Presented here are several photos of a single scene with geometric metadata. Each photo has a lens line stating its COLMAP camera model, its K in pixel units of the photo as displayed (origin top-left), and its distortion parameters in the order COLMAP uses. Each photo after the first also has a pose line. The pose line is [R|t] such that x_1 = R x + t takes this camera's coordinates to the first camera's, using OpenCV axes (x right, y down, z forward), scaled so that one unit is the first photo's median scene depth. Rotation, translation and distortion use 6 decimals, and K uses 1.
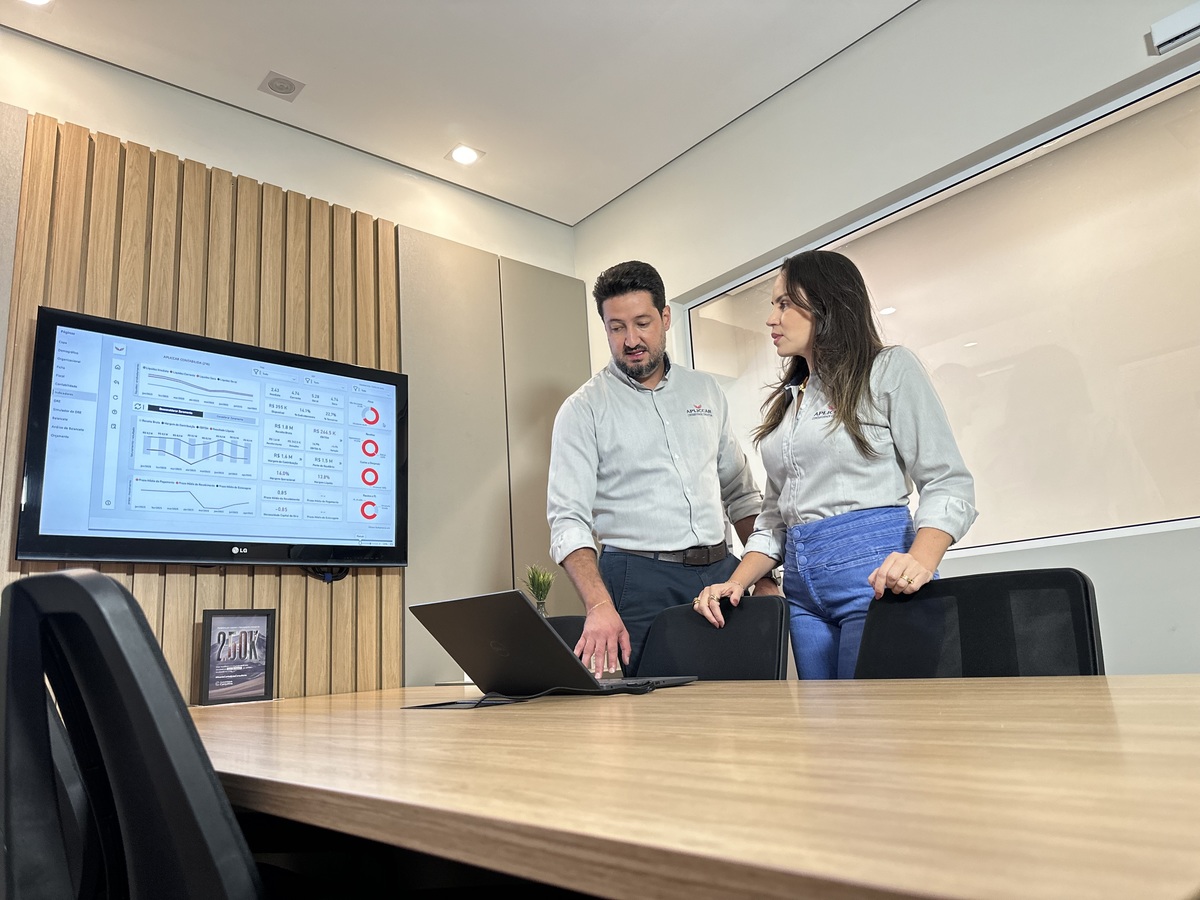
lens RADIAL K [[838.8, 0, 612.0], [0, 838.8, 450.0], [0, 0, 1]] dist [0.167159, -0.331108]
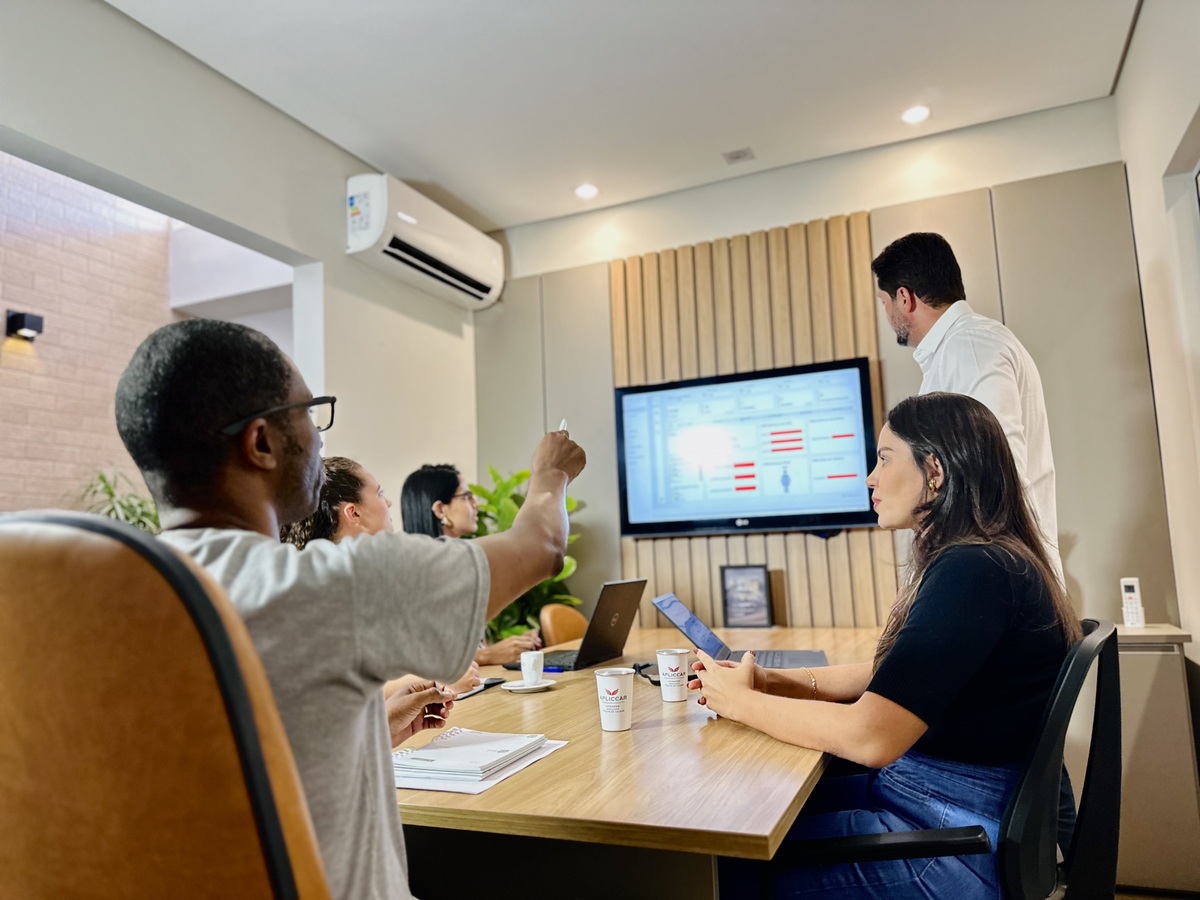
lens RADIAL K [[838.8, 0, 612.0], [0, 838.8, 450.0], [0, 0, 1]] dist [0.167159, -0.331108]
pose [[0.428637, -0.063023, -0.901276, 0.686006], [0.218017, 0.975300, 0.035487, -0.089994], [0.876778, -0.211705, 0.431789, 0.210524]]
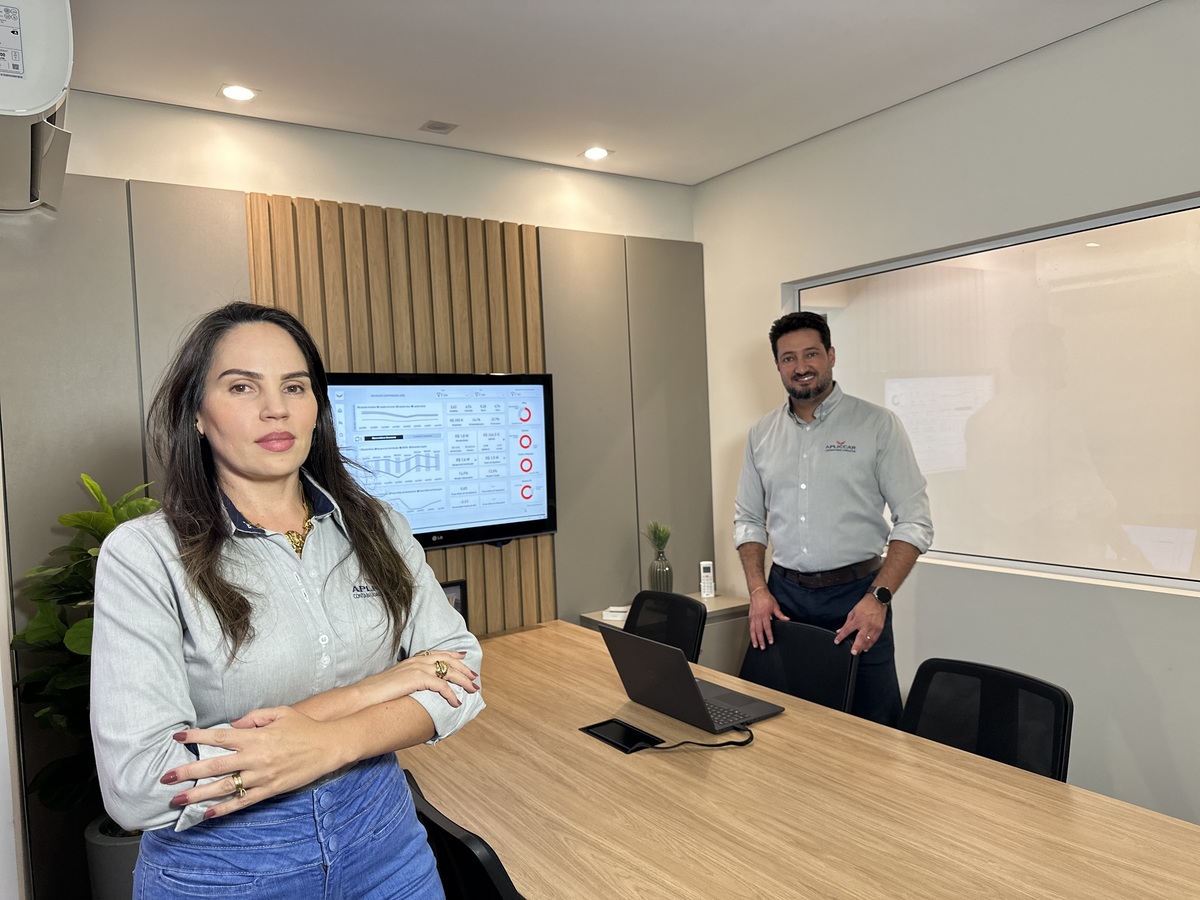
lens RADIAL K [[838.8, 0, 612.0], [0, 838.8, 450.0], [0, 0, 1]] dist [0.167159, -0.331108]
pose [[0.992534, 0.028502, -0.118594, -0.016048], [0.003327, 0.965624, 0.259921, -0.324013], [0.121926, -0.258375, 0.958320, -0.166819]]
